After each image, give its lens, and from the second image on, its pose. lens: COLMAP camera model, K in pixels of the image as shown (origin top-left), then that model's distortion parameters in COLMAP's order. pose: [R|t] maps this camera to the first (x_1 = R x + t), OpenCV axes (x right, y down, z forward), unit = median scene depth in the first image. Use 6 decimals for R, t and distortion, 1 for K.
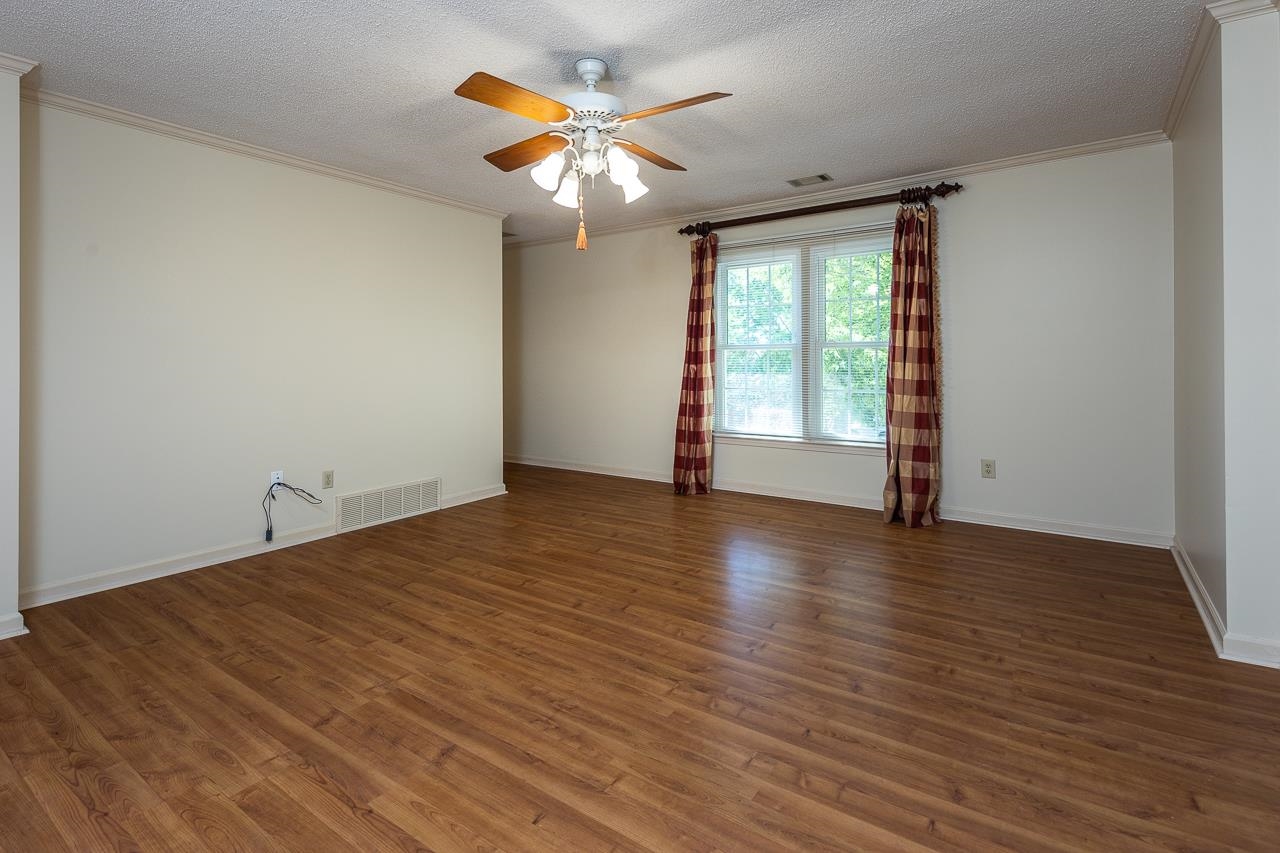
lens RADIAL K [[606.3, 0, 640.7], [0, 606.3, 420.7], [0, 0, 1]] dist [0.039413, -0.013172]
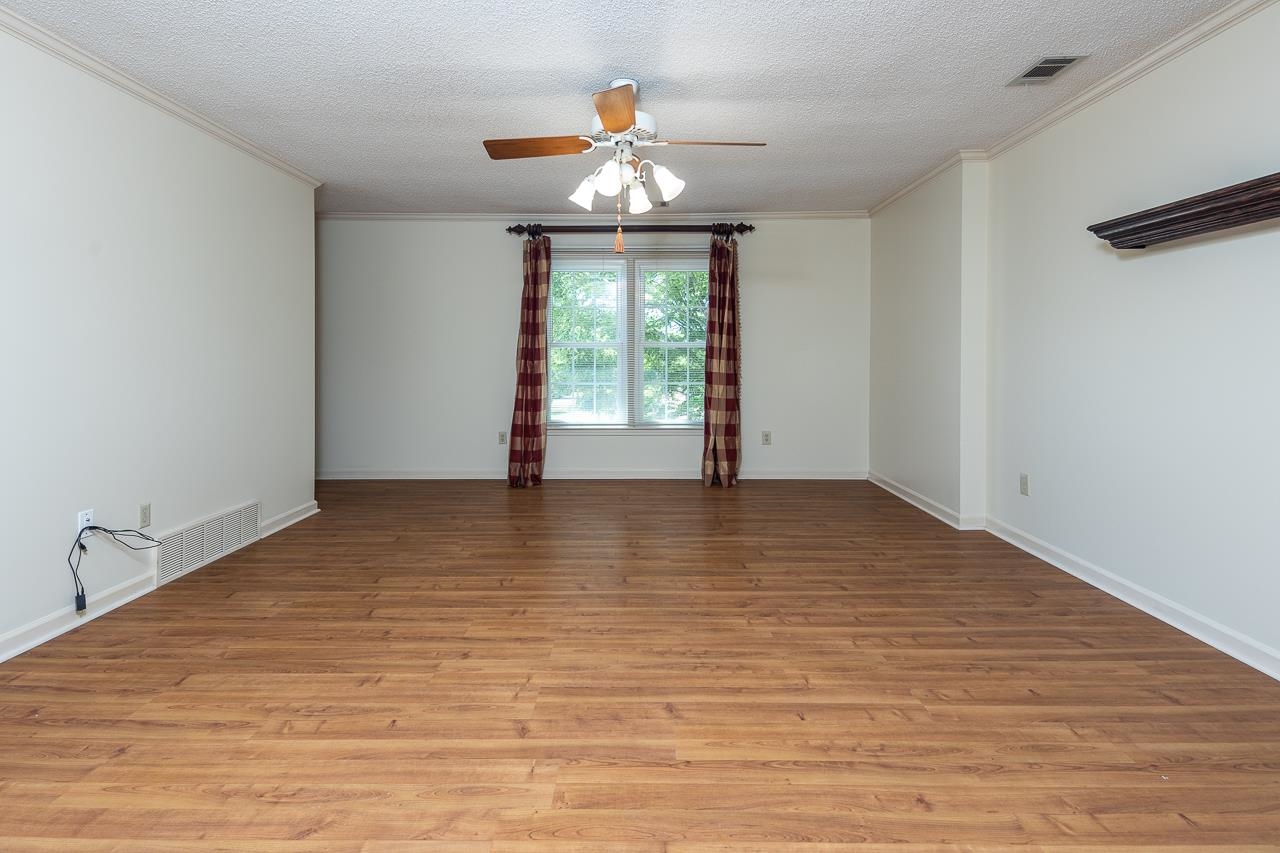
lens RADIAL K [[606.3, 0, 630.5], [0, 606.3, 421.7], [0, 0, 1]] dist [0.039413, -0.013172]
pose [[0.825492, -0.053923, 0.561831, -0.465940], [0.051020, 0.998480, 0.020869, -0.001318], [-0.562103, 0.011438, 0.826988, 0.060439]]
